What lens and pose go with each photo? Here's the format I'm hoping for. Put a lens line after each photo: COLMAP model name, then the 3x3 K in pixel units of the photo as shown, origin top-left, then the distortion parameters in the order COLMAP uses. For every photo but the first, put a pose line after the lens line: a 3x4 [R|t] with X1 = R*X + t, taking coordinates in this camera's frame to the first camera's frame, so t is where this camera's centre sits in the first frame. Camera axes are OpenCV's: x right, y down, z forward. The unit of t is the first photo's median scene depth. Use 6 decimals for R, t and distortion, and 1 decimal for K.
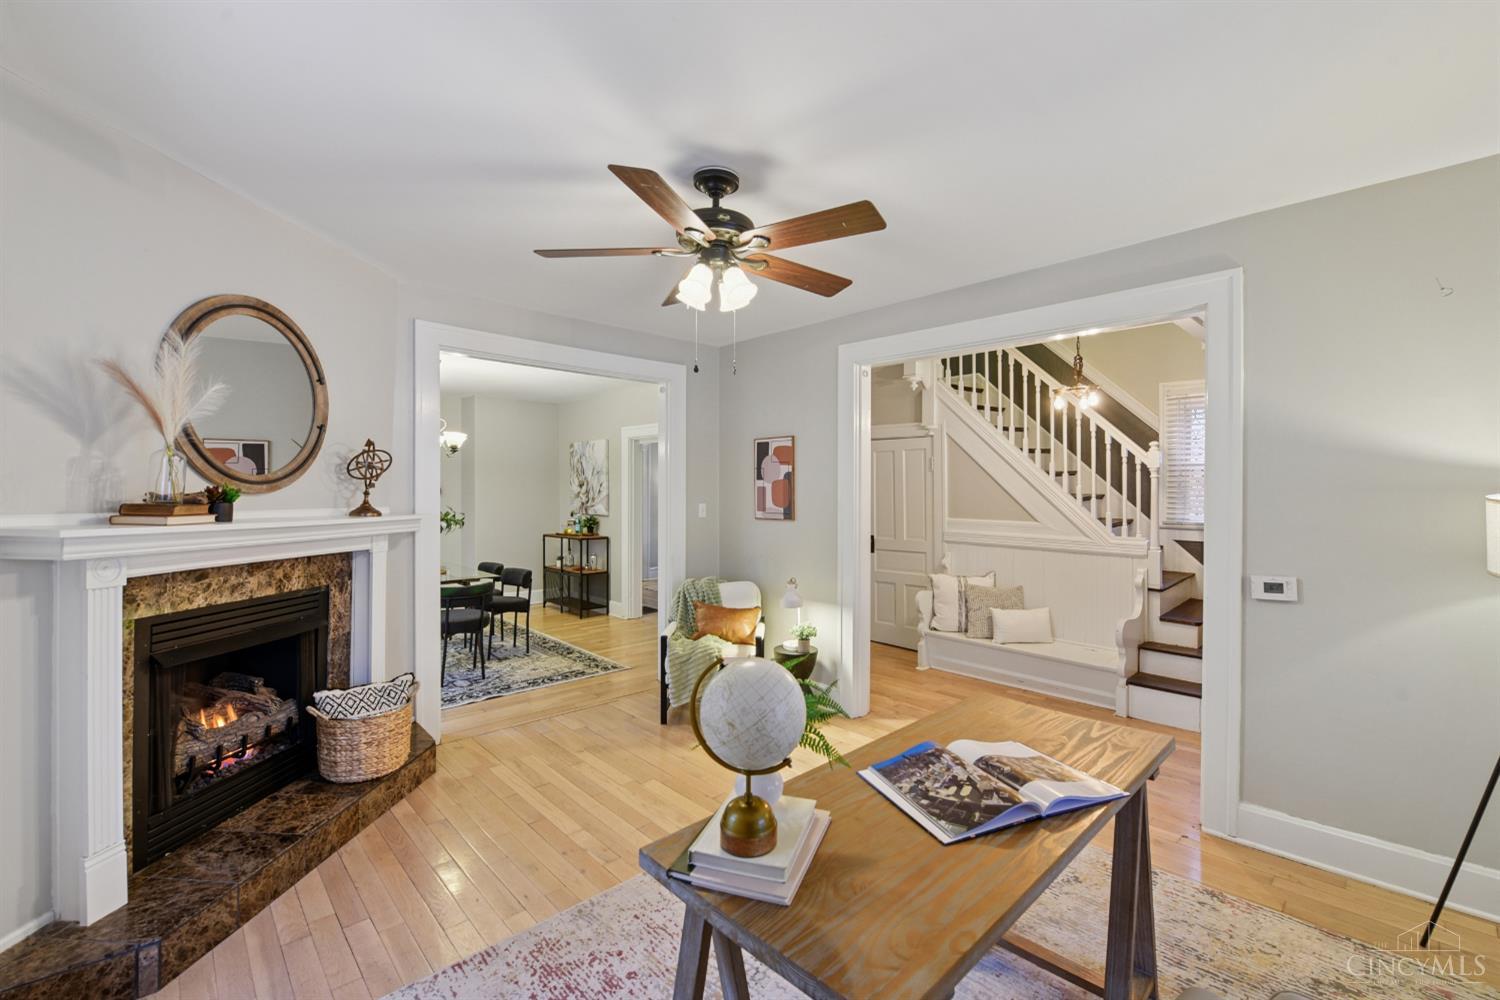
lens RADIAL K [[636.3, 0, 768.1], [0, 636.3, 486.0], [0, 0, 1]] dist [-0.016490, -0.000322]
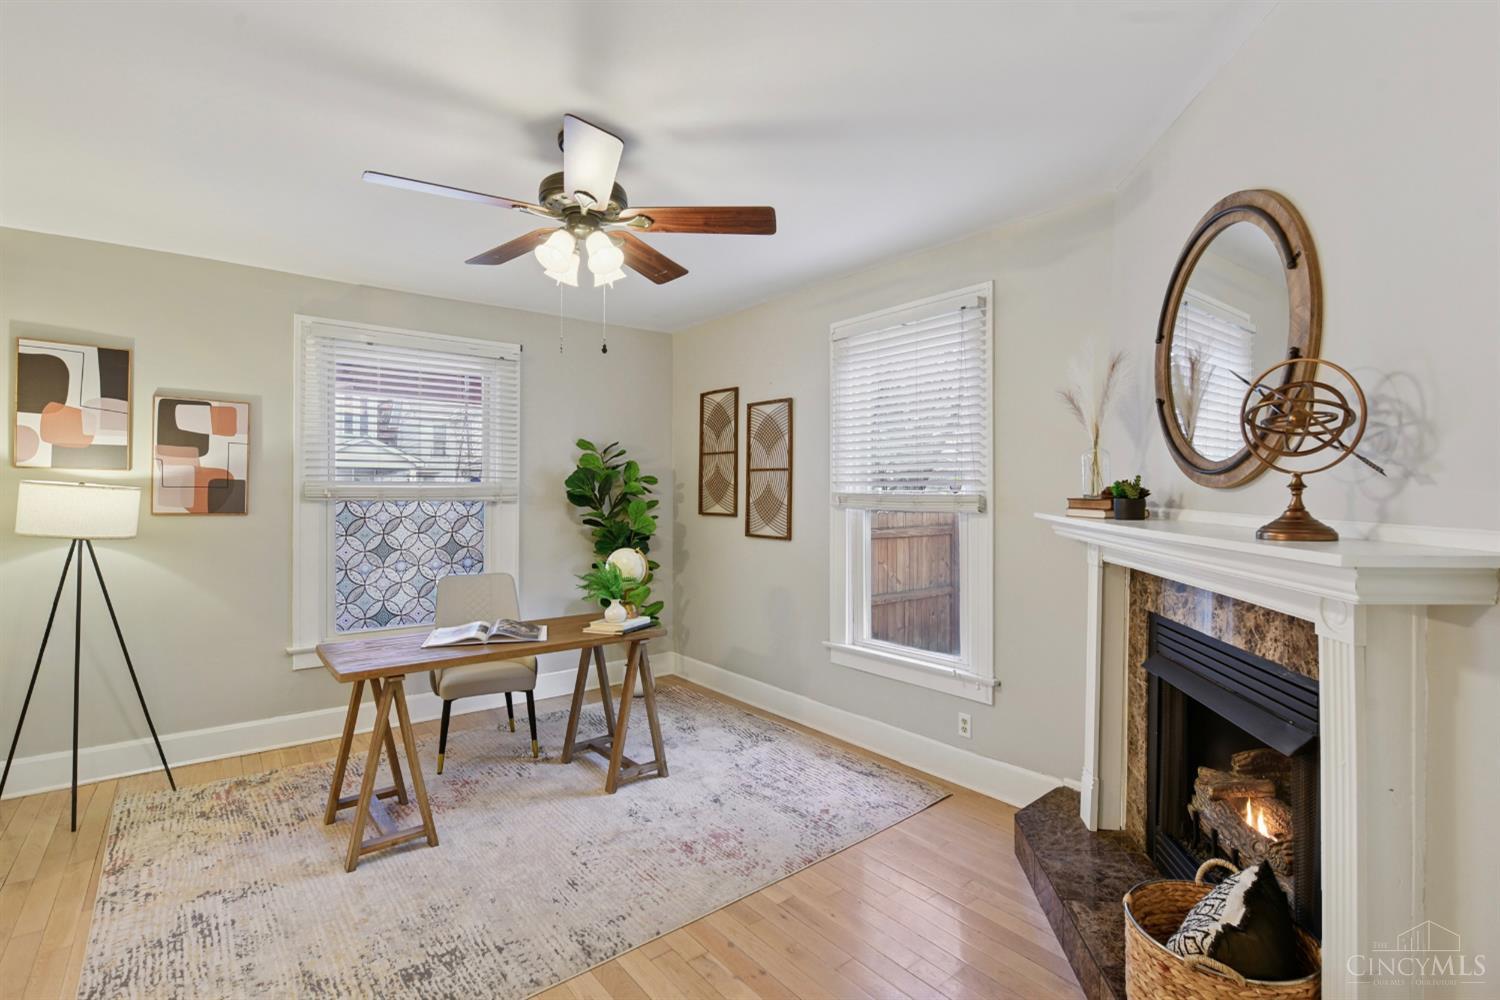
lens RADIAL K [[693.9, 0, 750.0], [0, 693.9, 500.0], [0, 0, 1]] dist [0.000589, -0.000176]
pose [[-0.995811, -0.006627, 0.091198, -0.341195], [-0.006416, 0.999976, 0.002610, 0.023889], [-0.091213, 0.002014, -0.995829, 1.631157]]
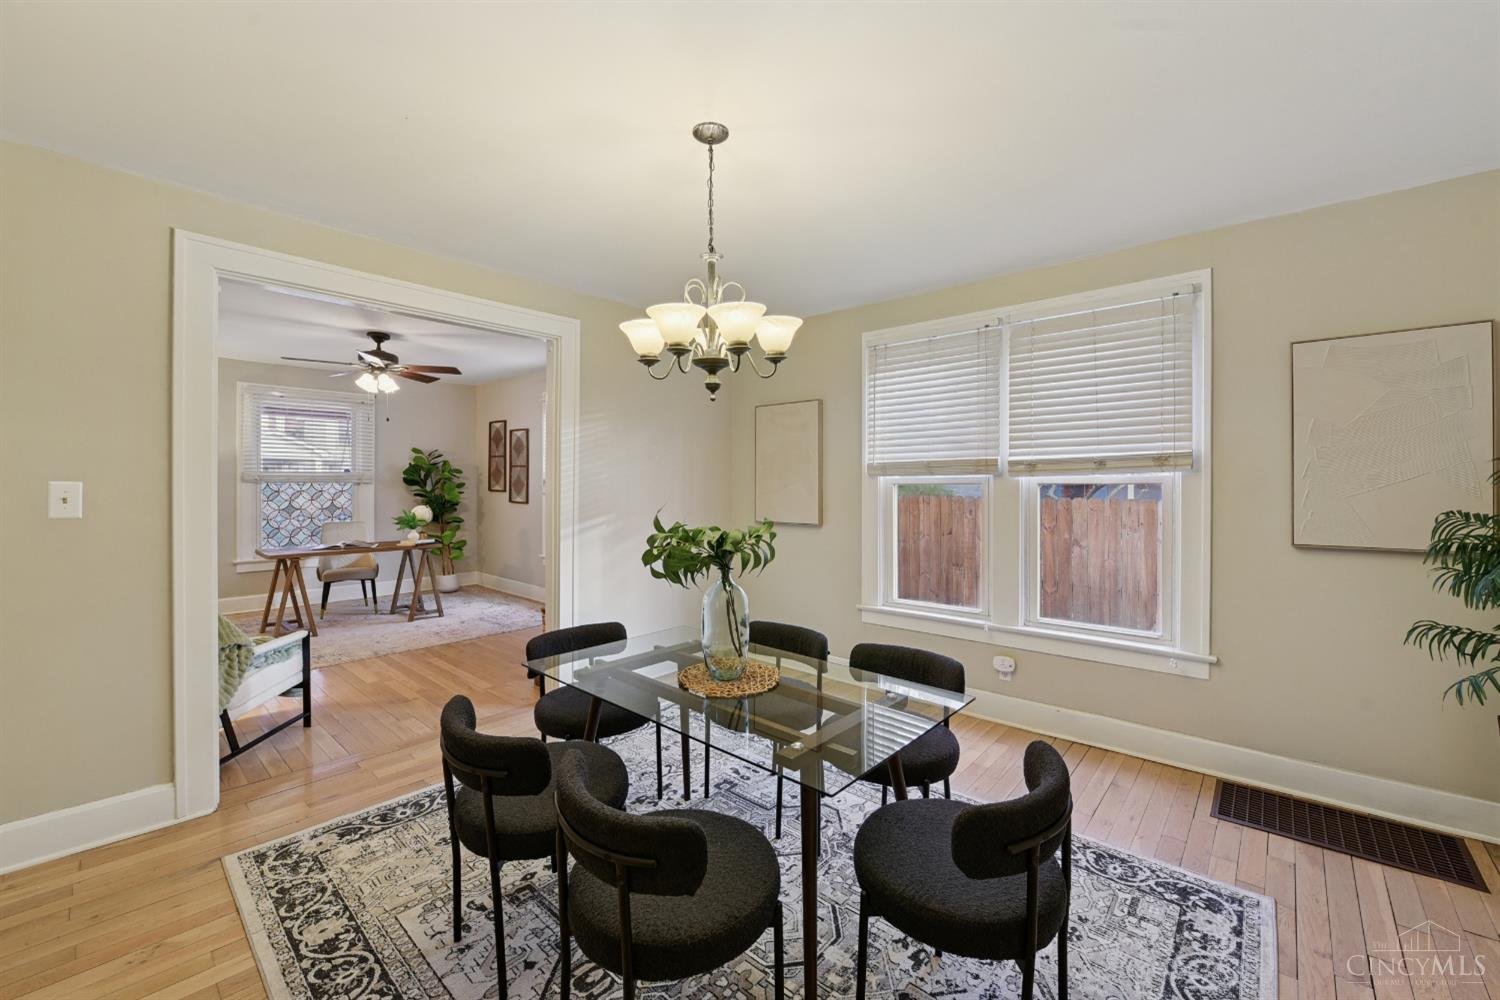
lens RADIAL K [[599.8, 0, 740.1], [0, 599.8, 487.4], [0, 0, 1]] dist [-0.001207, -0.000172]
pose [[-0.997896, -0.007156, -0.064443, -1.013275], [-0.007306, 0.999971, 0.002103, 0.036710], [0.064426, 0.002569, -0.997919, 2.651435]]
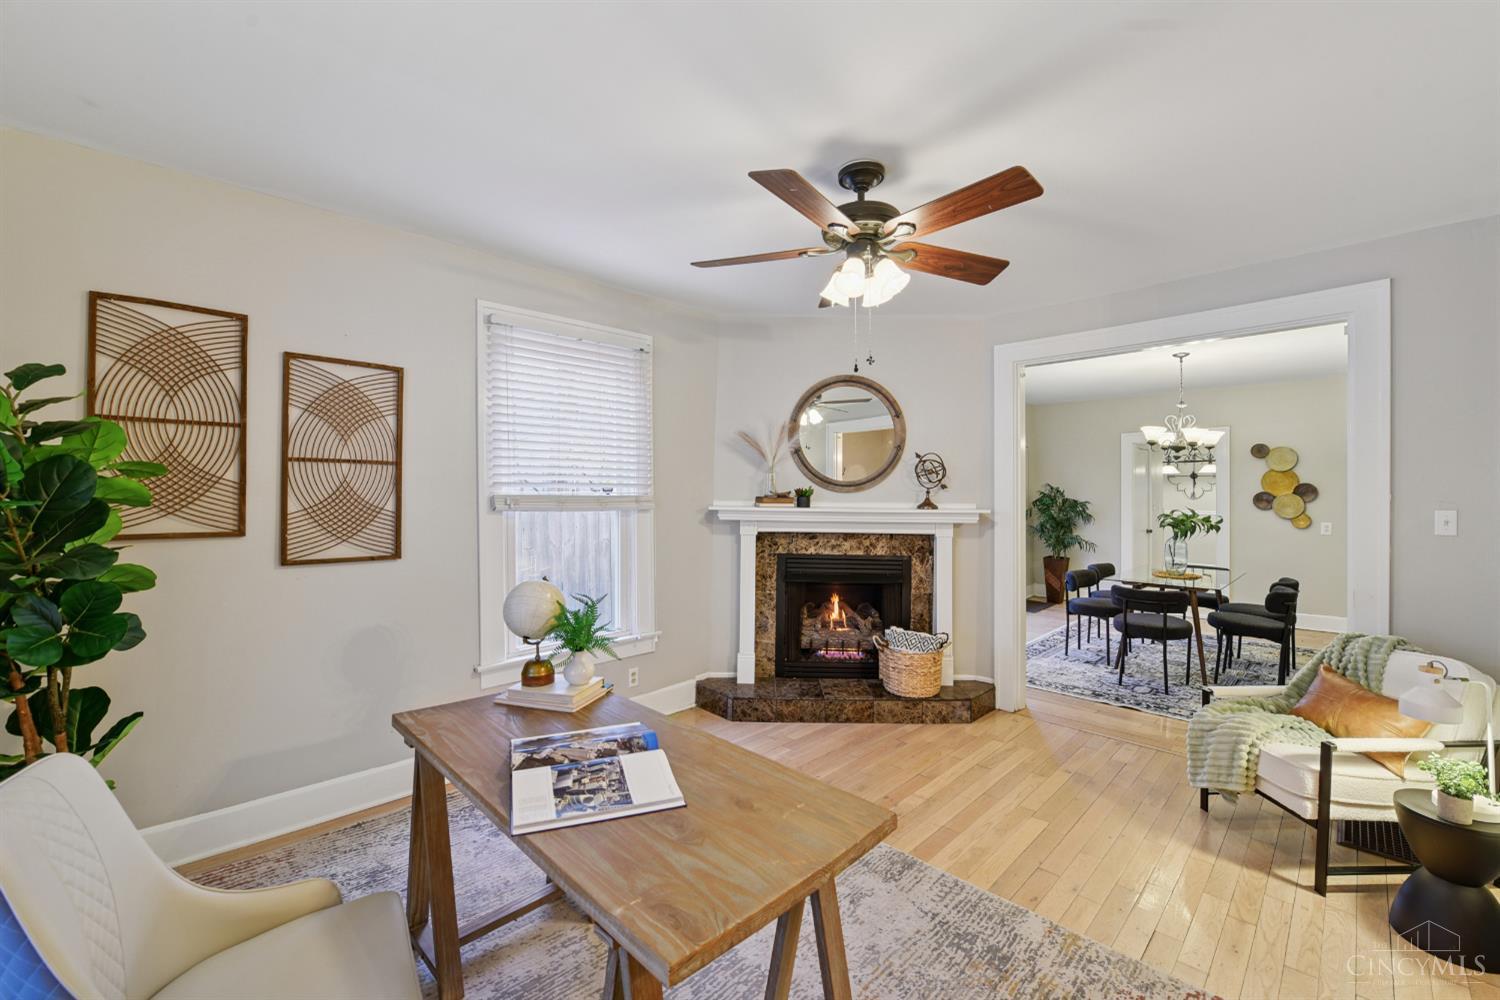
lens RADIAL K [[609.3, 0, 765.6], [0, 609.3, 494.4], [0, 0, 1]] dist [-0.014540, -0.000530]
pose [[0.019361, -0.000877, -0.999812, 0.719276], [0.007578, 0.999971, -0.000730, 0.016158], [0.999784, -0.007562, 0.019367, 0.684164]]
